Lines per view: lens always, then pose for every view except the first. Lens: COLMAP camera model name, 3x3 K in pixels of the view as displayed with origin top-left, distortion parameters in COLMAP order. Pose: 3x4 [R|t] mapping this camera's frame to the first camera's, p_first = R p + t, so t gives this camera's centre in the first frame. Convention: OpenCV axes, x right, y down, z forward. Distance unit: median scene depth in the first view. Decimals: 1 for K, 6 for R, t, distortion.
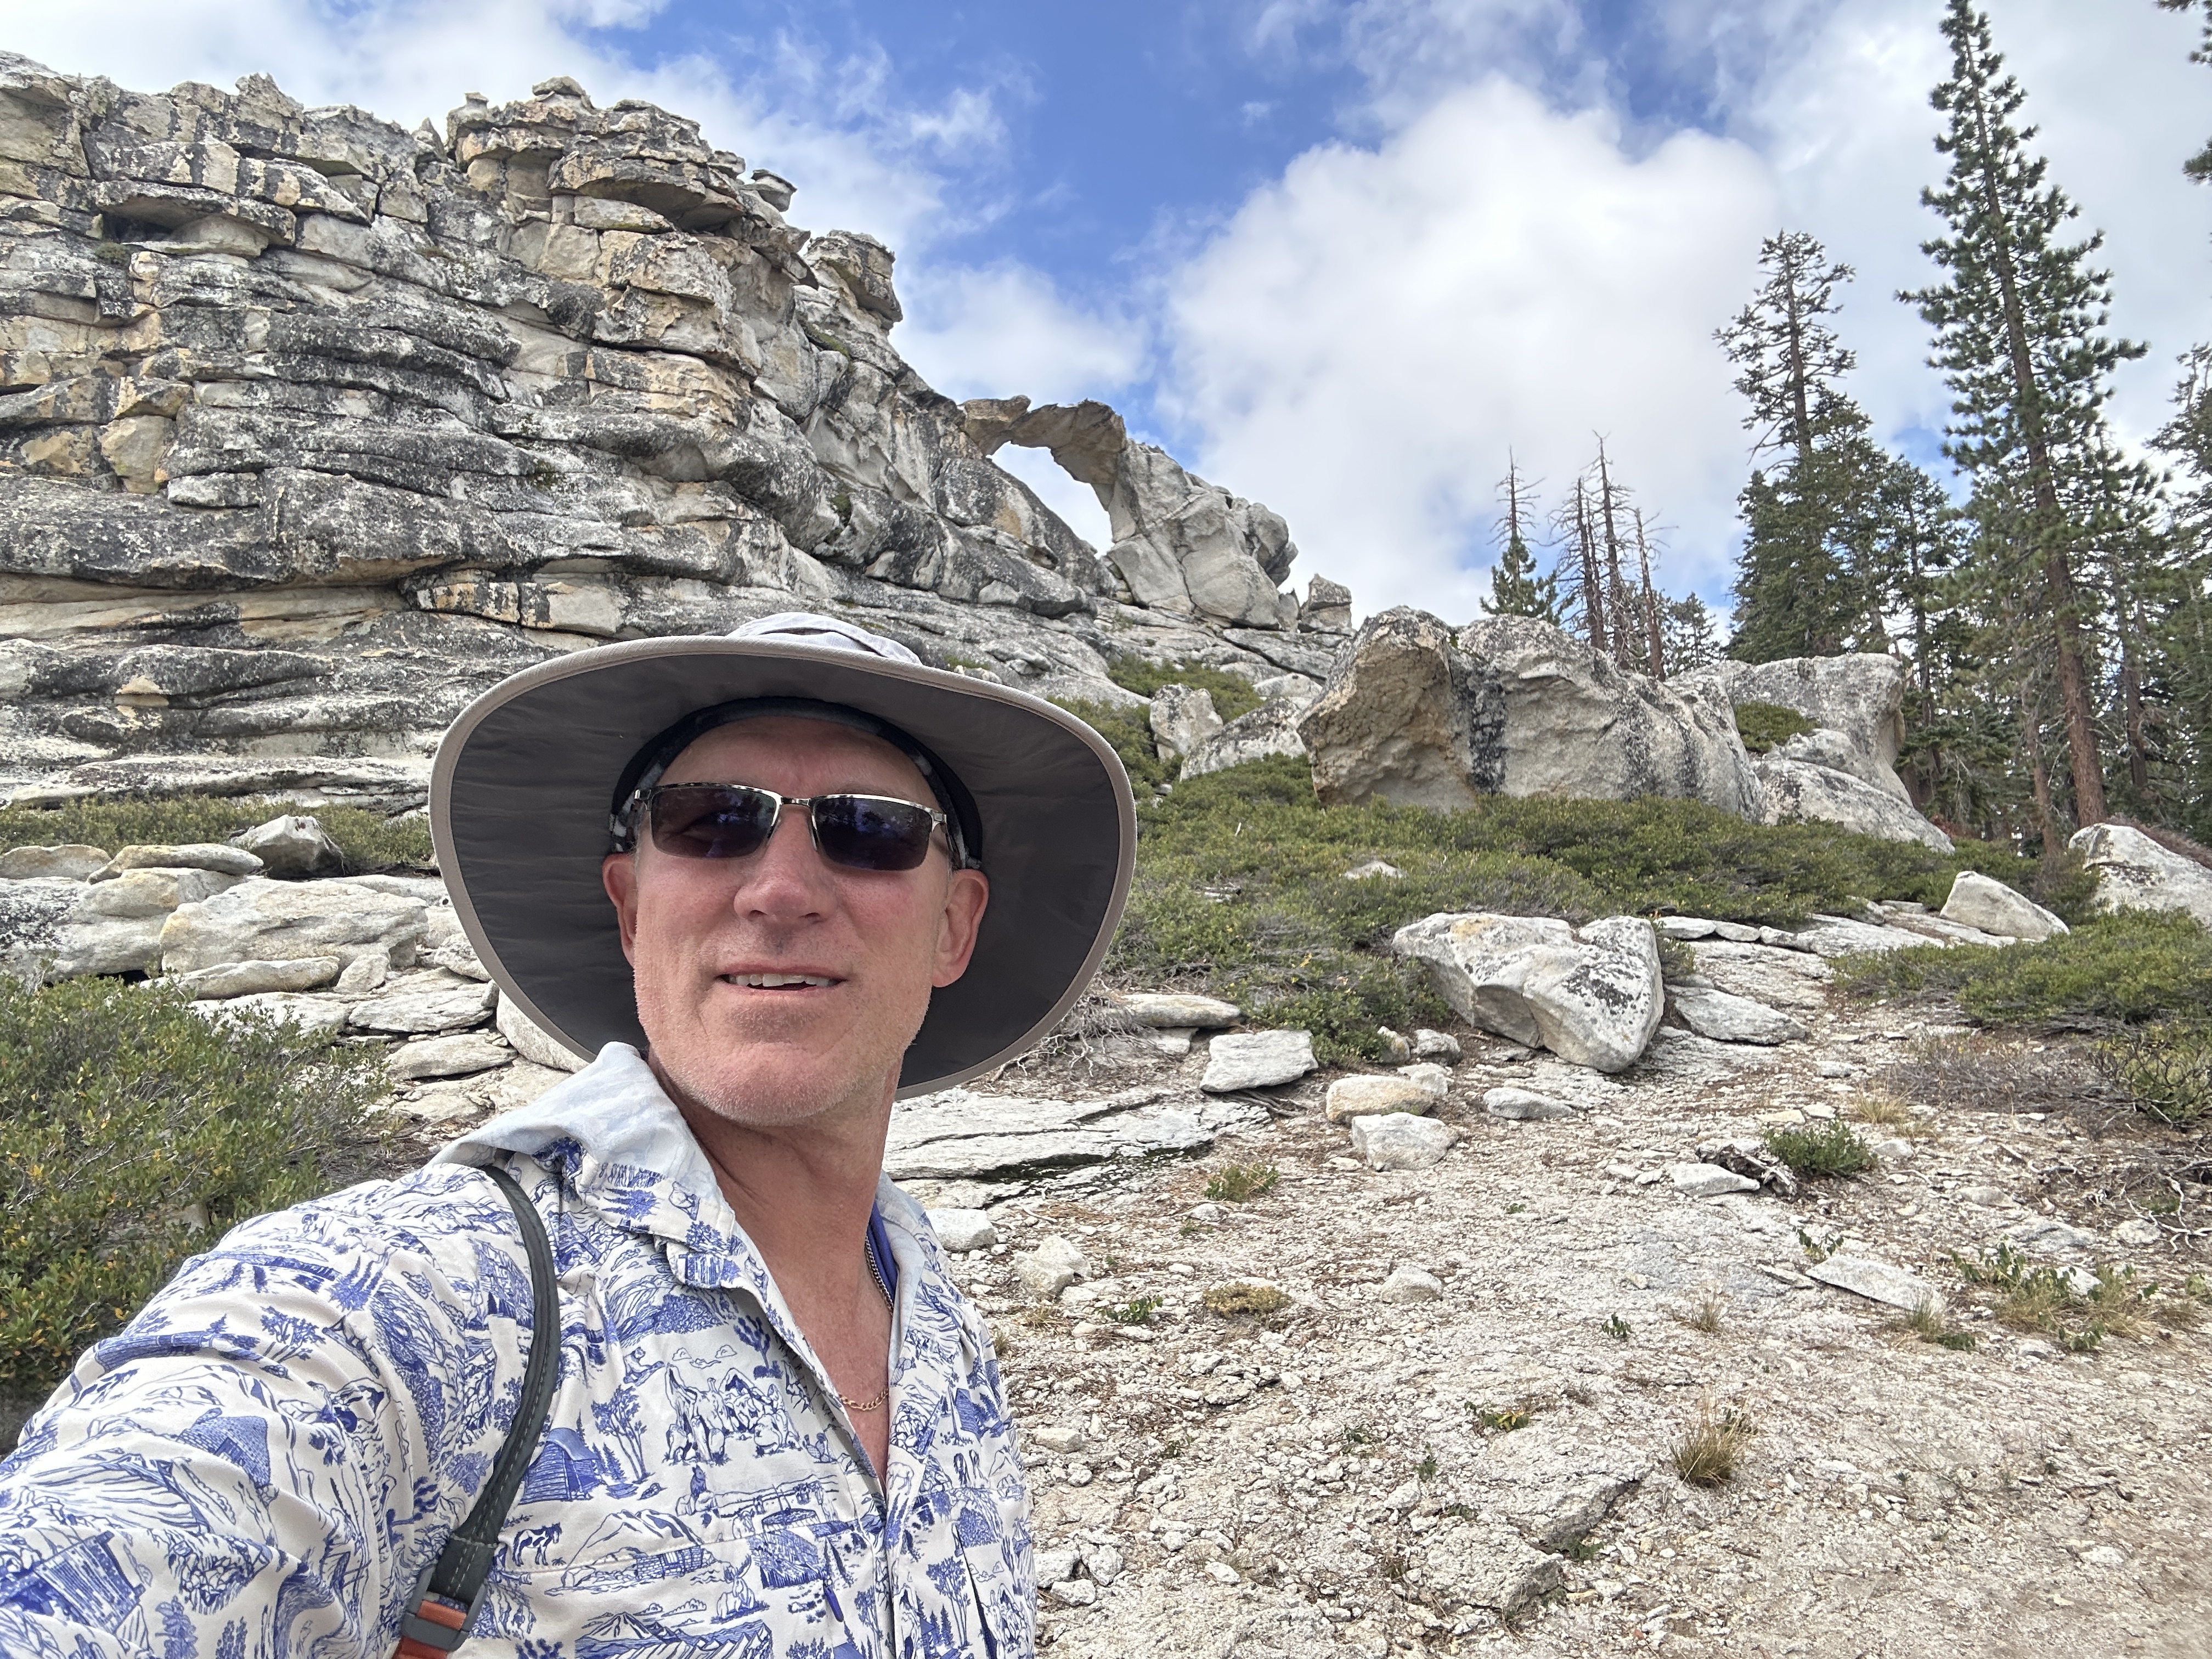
lens RADIAL K [[1541.5, 0, 1091.5], [0, 1541.5, 866.0], [0, 0, 1]] dist [0.108371, -0.164880]
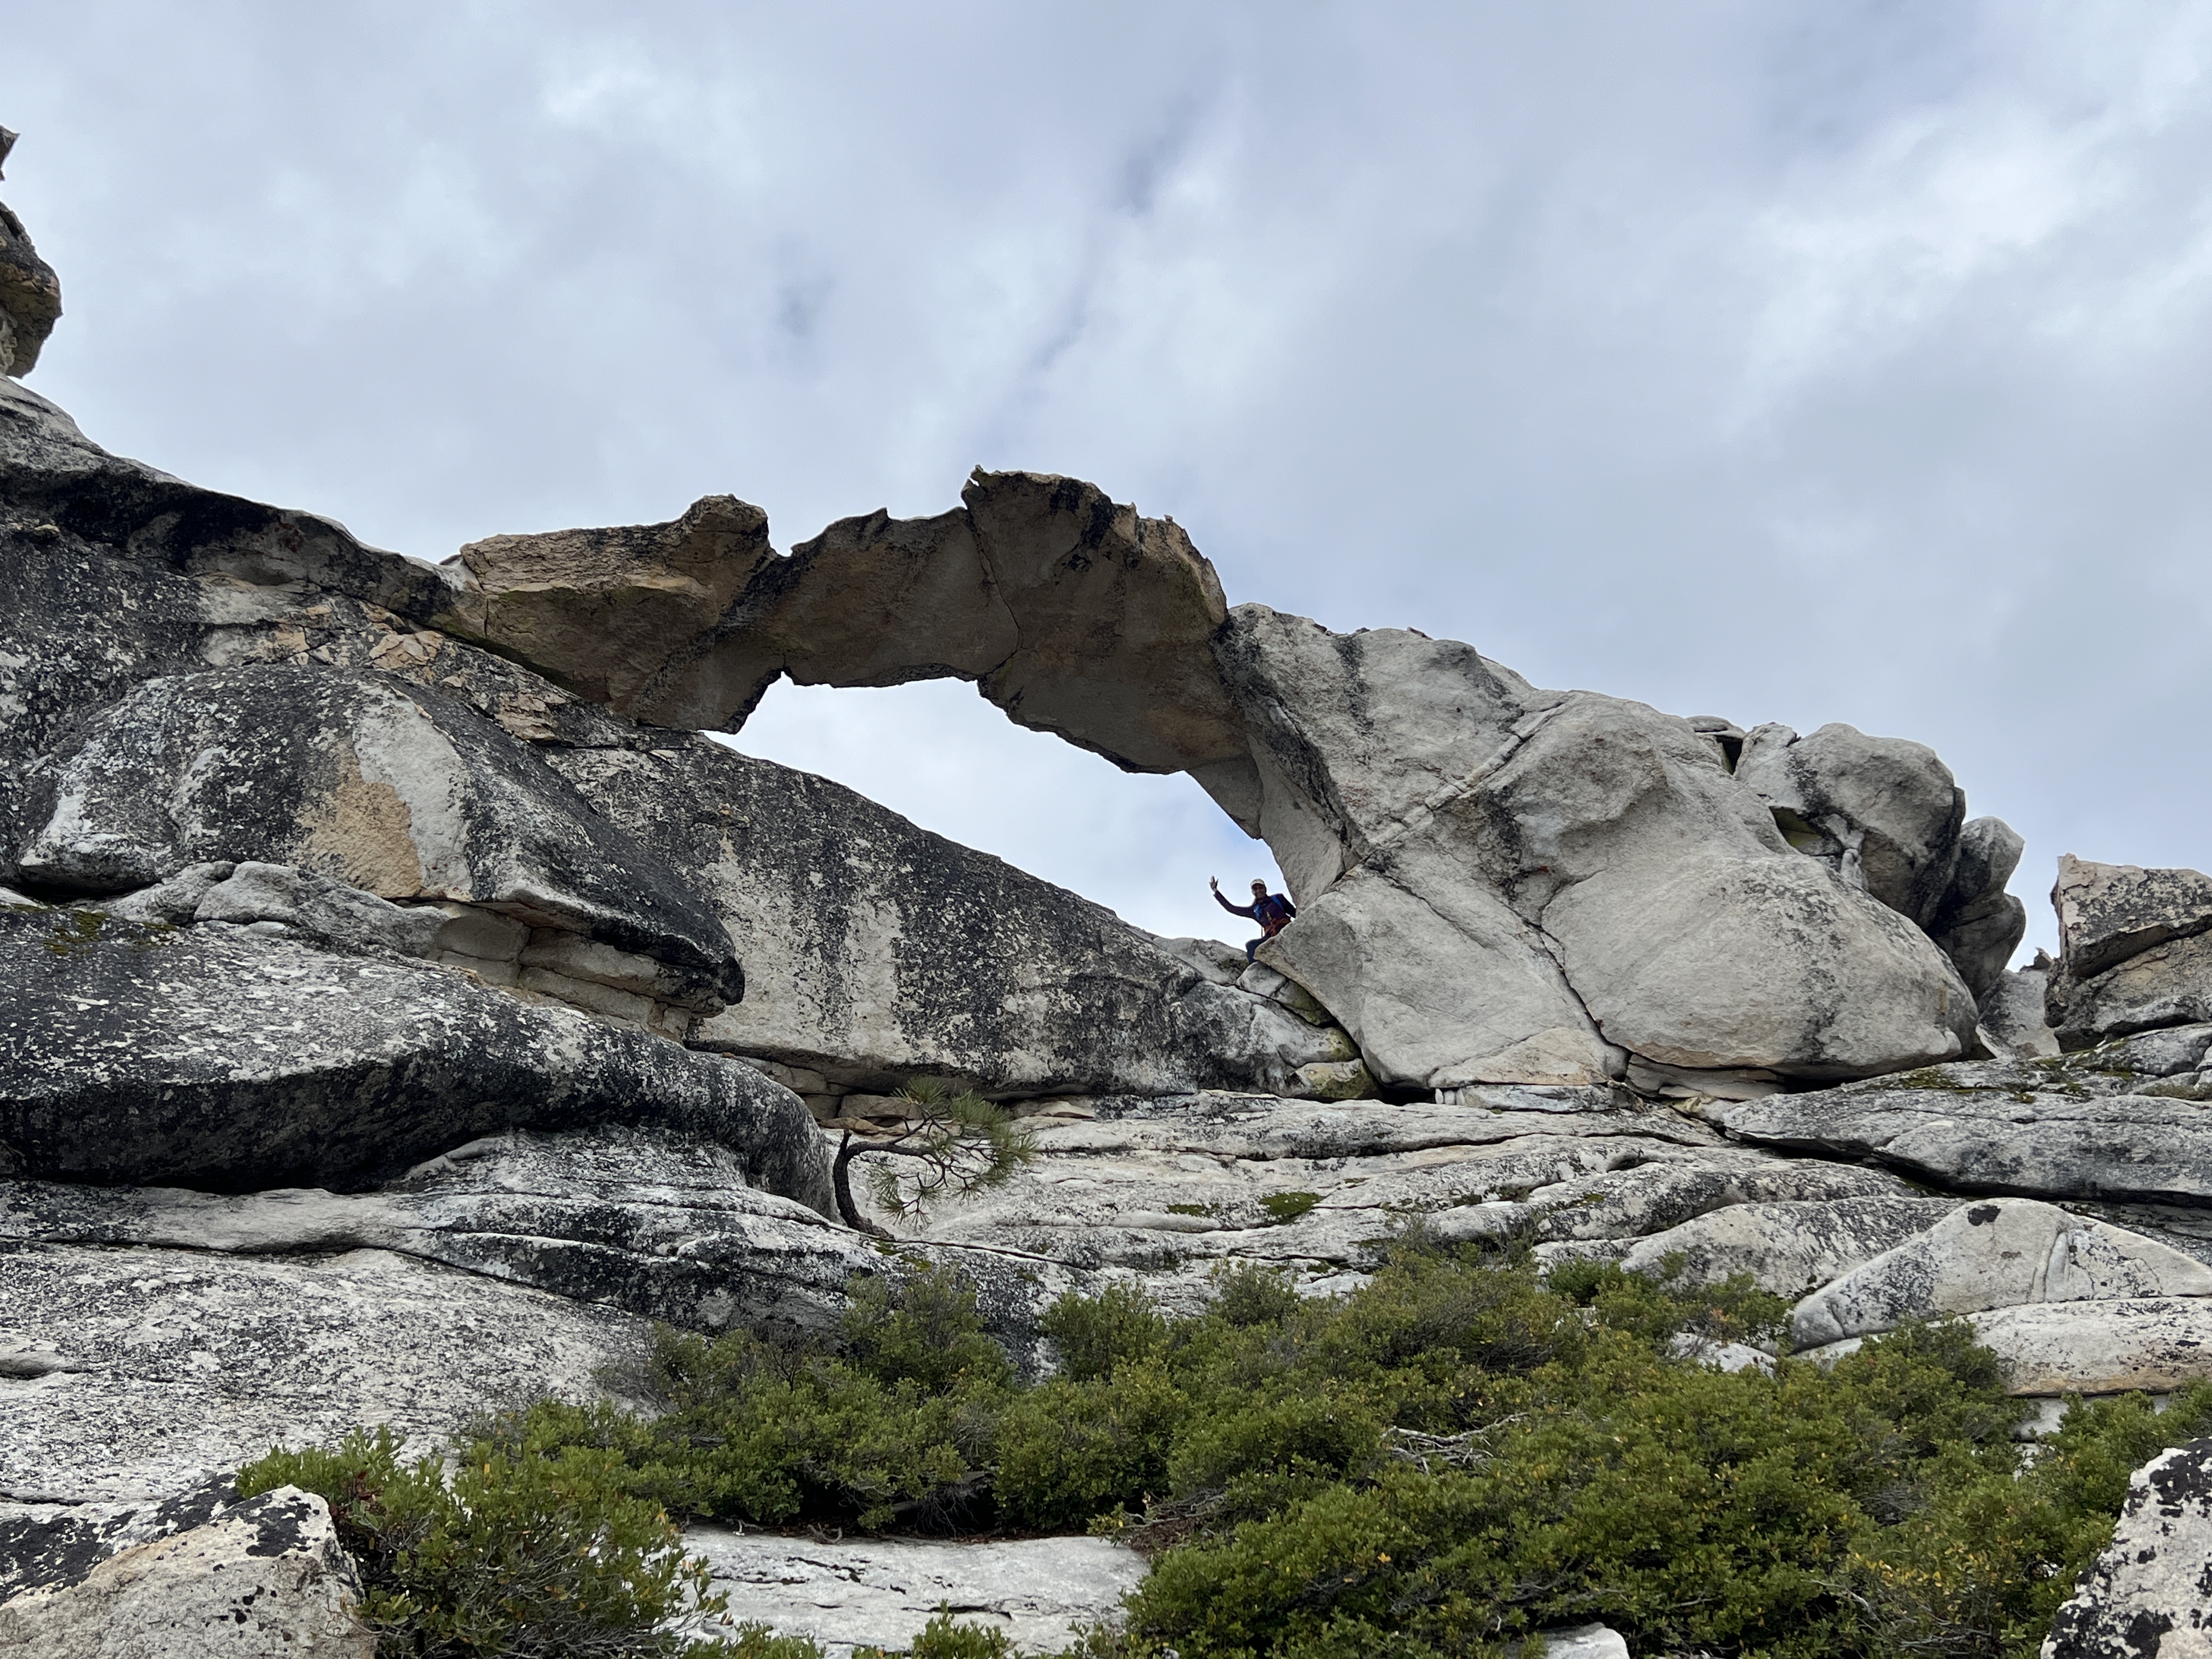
lens RADIAL K [[2191.8, 0, 1106.0], [0, 2191.8, 829.5], [0, 0, 1]] dist [0.212836, -0.608781]
pose [[0.908525, -0.283814, -0.306645, 0.215428], [0.150650, 0.907042, -0.393166, -0.111190], [0.389726, 0.311005, 0.866827, 1.102462]]
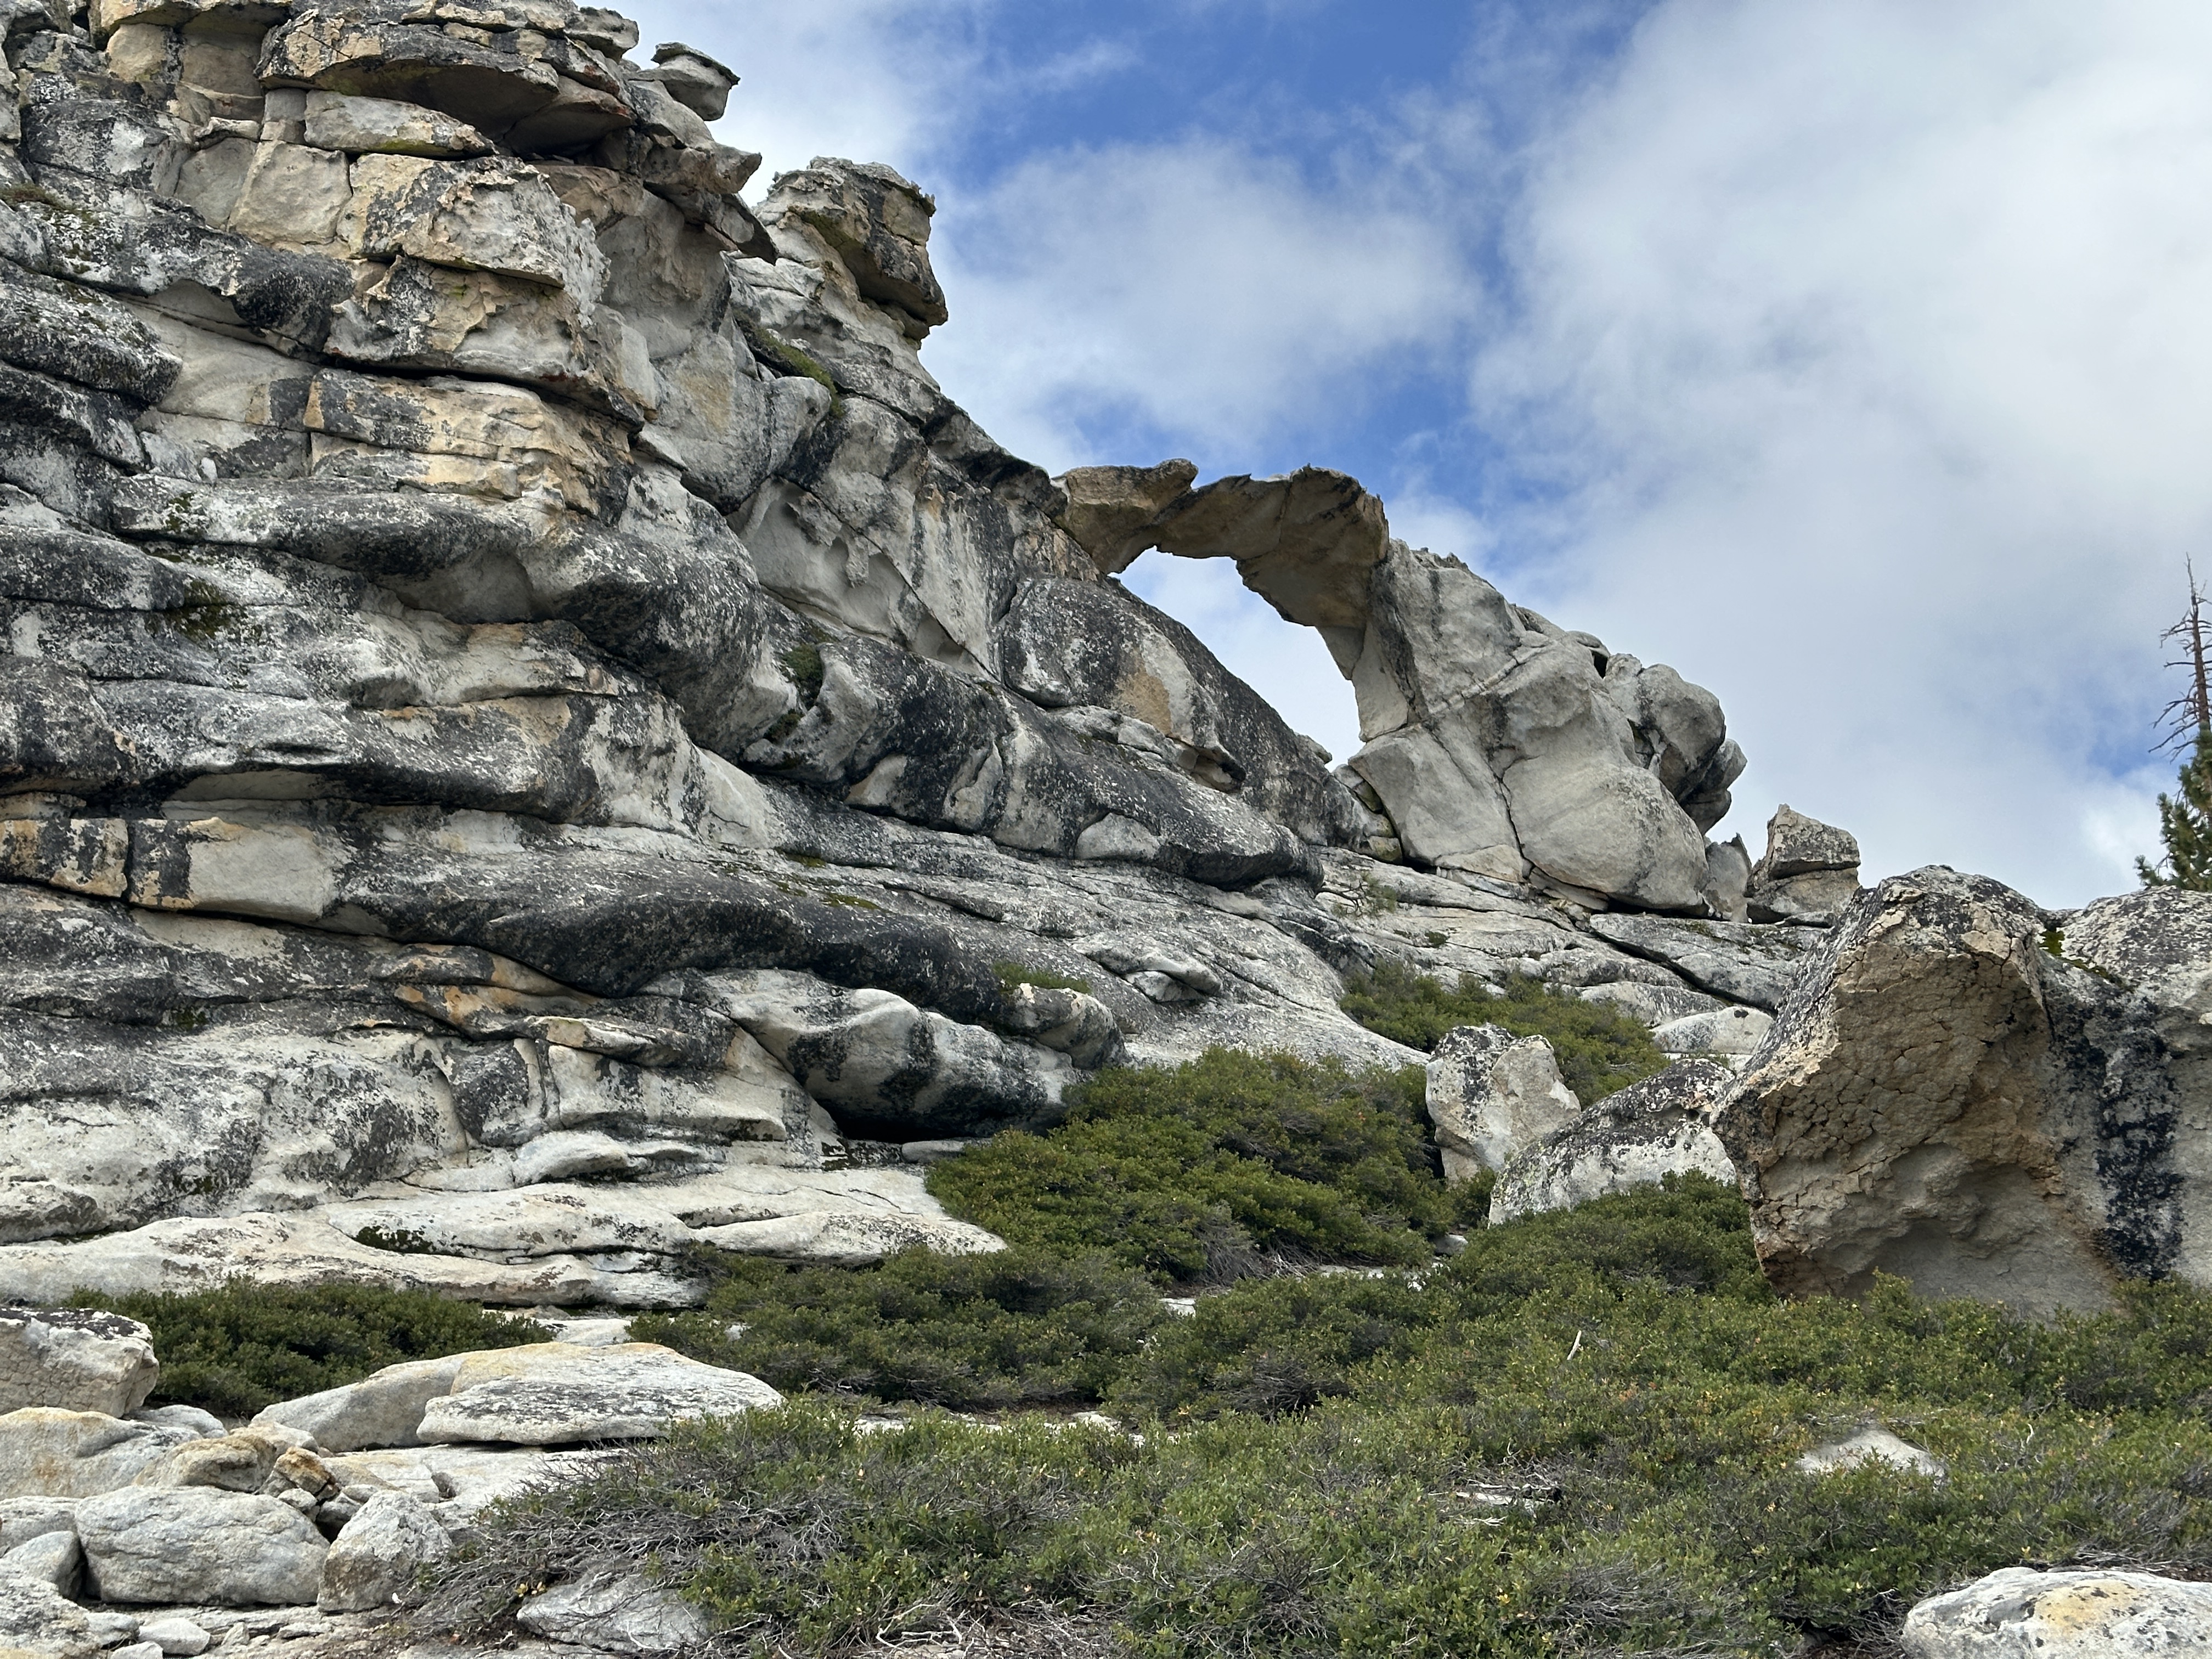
lens RADIAL K [[3107.4, 0, 1106.0], [0, 3107.4, 829.5], [0, 0, 1]] dist [0.159991, -0.208233]
pose [[0.996995, 0.002701, -0.077420, 0.016616], [-0.016434, 0.984019, -0.177305, -0.004369], [0.075704, 0.178044, 0.981106, 0.033783]]
